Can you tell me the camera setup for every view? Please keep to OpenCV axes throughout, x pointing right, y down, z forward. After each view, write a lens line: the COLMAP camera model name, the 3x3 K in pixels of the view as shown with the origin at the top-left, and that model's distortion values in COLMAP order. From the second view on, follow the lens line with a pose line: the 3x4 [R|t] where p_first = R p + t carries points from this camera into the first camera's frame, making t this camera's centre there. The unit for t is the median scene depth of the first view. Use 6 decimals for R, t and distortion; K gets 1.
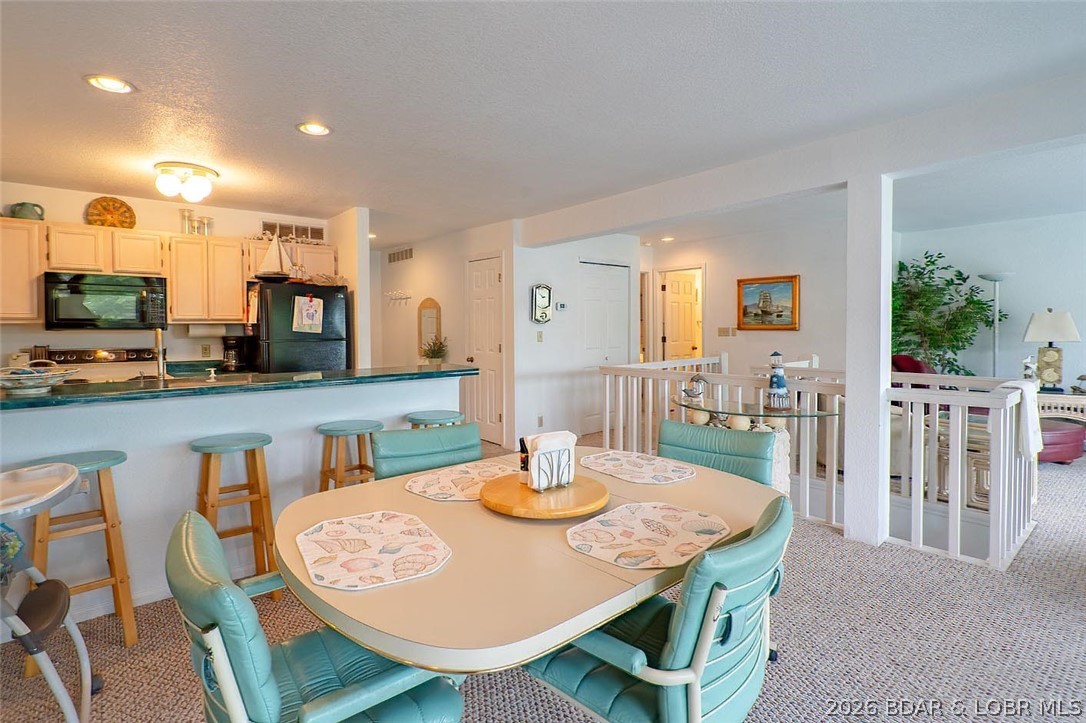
lens RADIAL K [[513.7, 0, 523.0], [0, 513.7, 338.0], [0, 0, 1]] dist [0.000011, 0.000125]
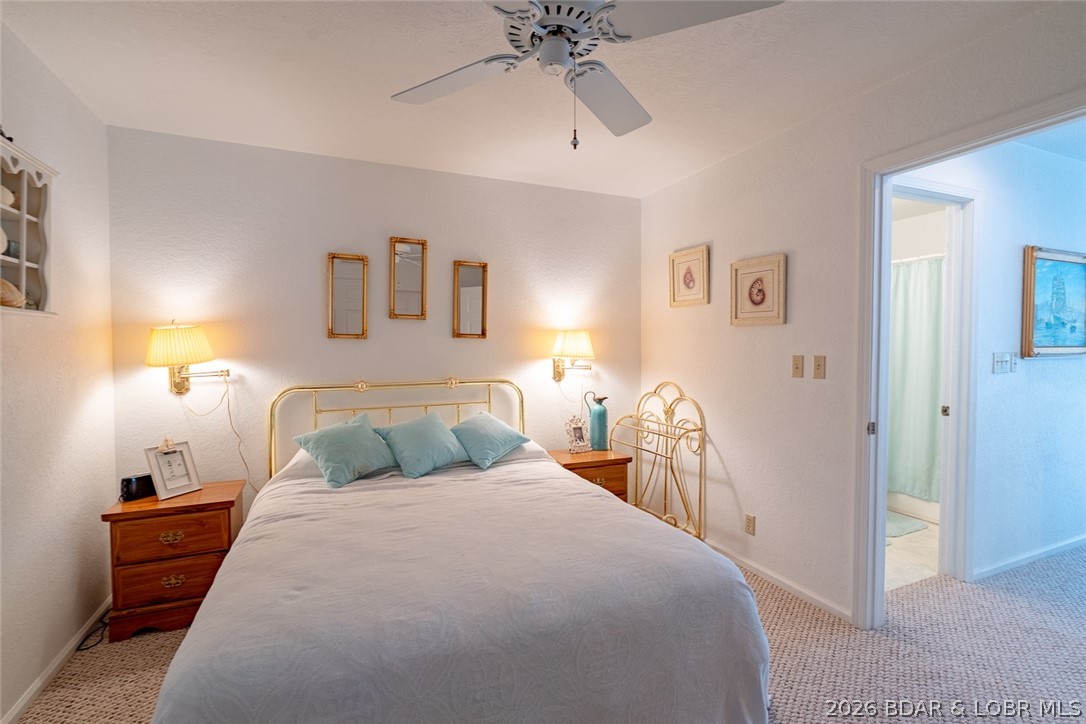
lens RADIAL K [[505.4, 0, 544.4], [0, 505.4, 360.7], [0, 0, 1]] dist [-0.002992, 0.000381]
pose [[0.244011, -0.018876, 0.969589, -0.136966], [0.029278, 0.999498, 0.012090, -0.037543], [-0.969330, 0.025438, 0.244441, 1.582422]]
